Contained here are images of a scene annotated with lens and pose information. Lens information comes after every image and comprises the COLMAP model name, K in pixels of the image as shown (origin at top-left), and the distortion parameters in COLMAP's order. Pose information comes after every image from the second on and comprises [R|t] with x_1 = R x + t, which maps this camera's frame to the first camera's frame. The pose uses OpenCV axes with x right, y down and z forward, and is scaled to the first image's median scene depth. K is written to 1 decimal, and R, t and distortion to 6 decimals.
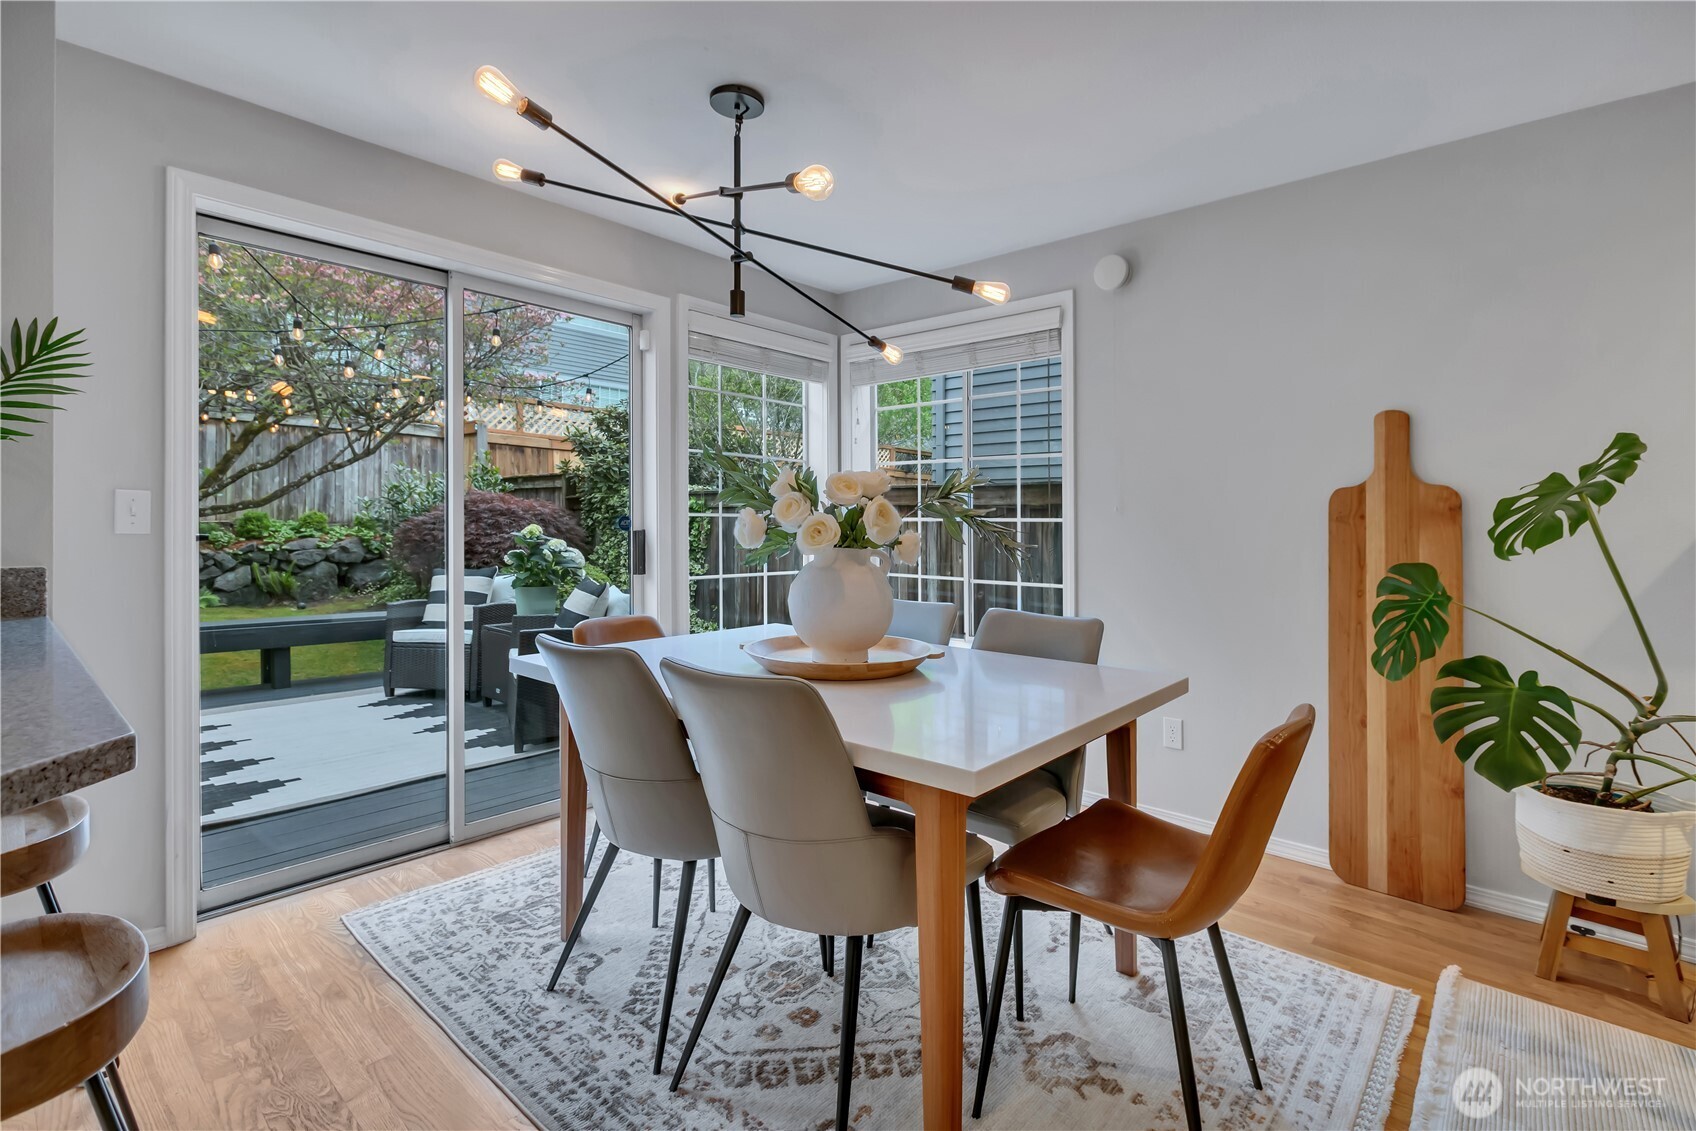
lens RADIAL K [[775.0, 0, 844.8], [0, 775.0, 507.2], [0, 0, 1]] dist [0.002077, 0.003200]
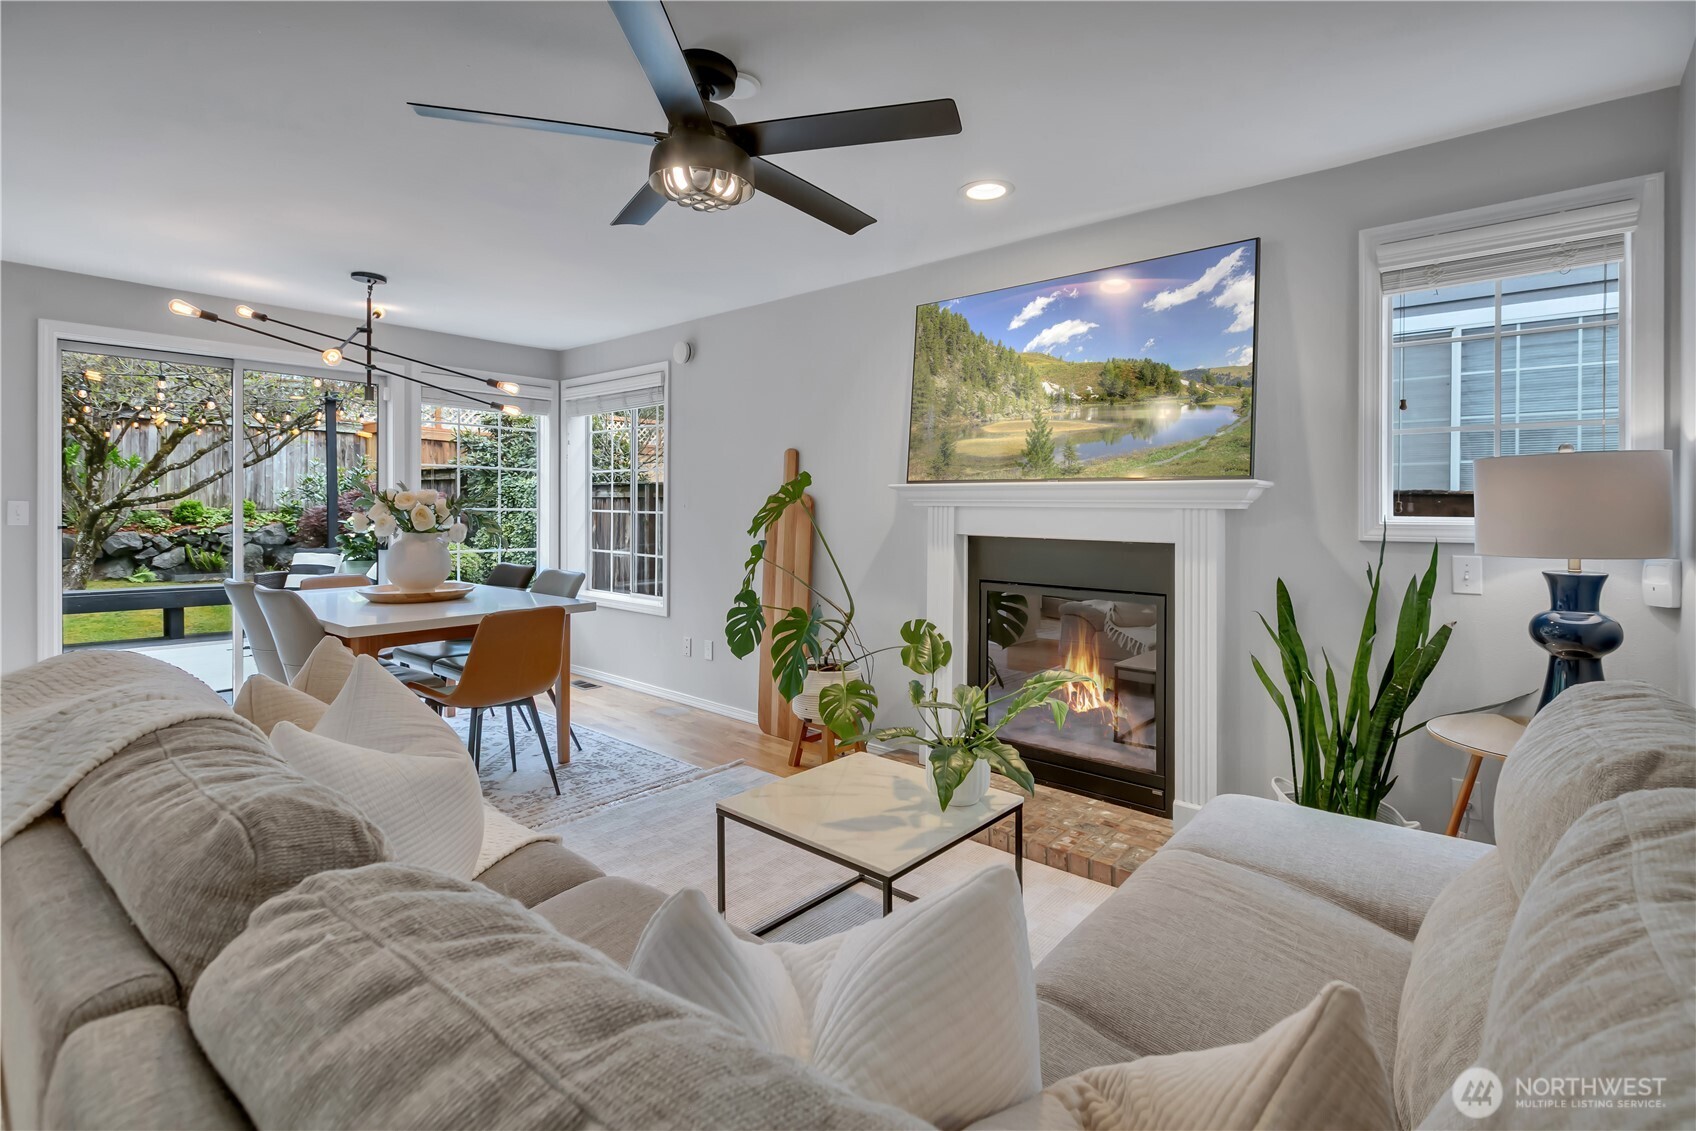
lens RADIAL K [[775.0, 0, 826.1], [0, 775.0, 497.8], [0, 0, 1]] dist [0.002077, 0.003200]
pose [[0.999998, 0.000926, 0.001889, 0.796023], [-0.000942, 0.999965, 0.008285, -0.037319], [-0.001881, -0.008287, 0.999964, -0.677622]]
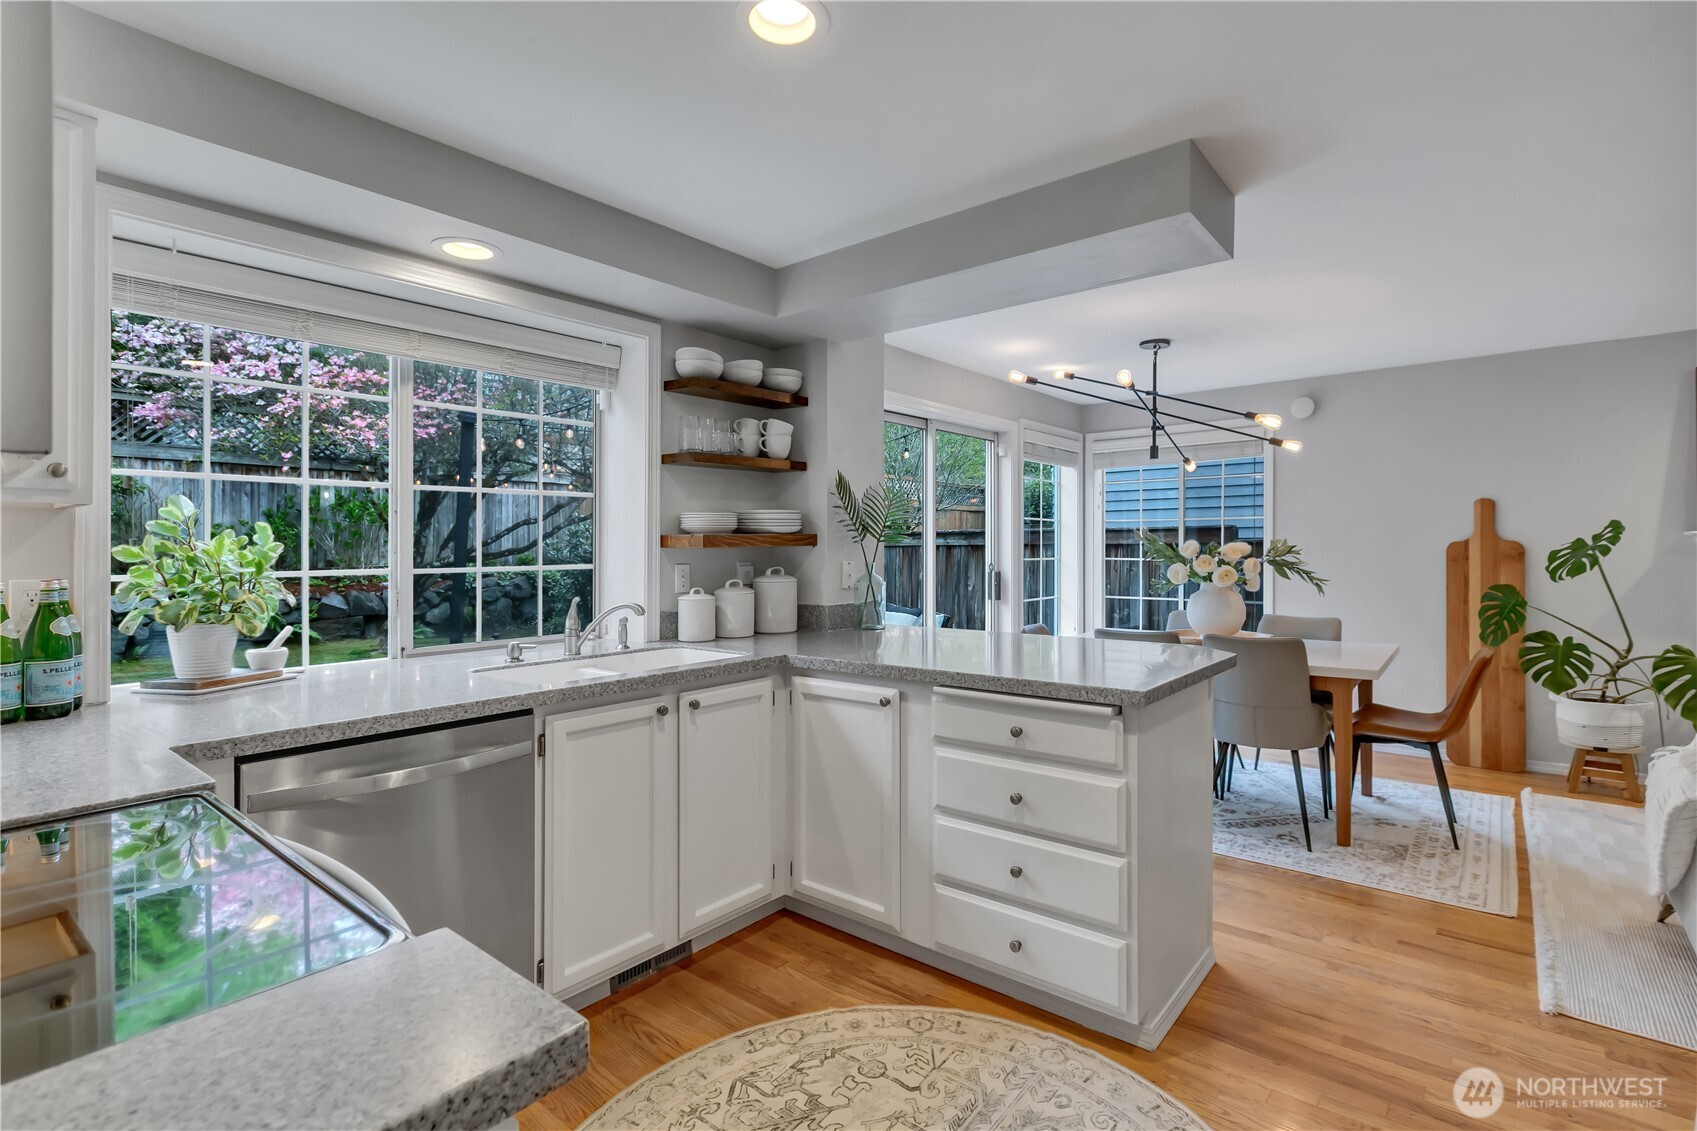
lens RADIAL K [[775.5, 0, 862.1], [0, 775.5, 550.6], [0, 0, 1]] dist [0.002077, 0.003200]
pose [[0.998975, -0.017541, 0.041731, -0.822552], [0.016607, 0.999606, 0.022622, -0.072102], [-0.042111, -0.021906, 0.998873, -0.747382]]
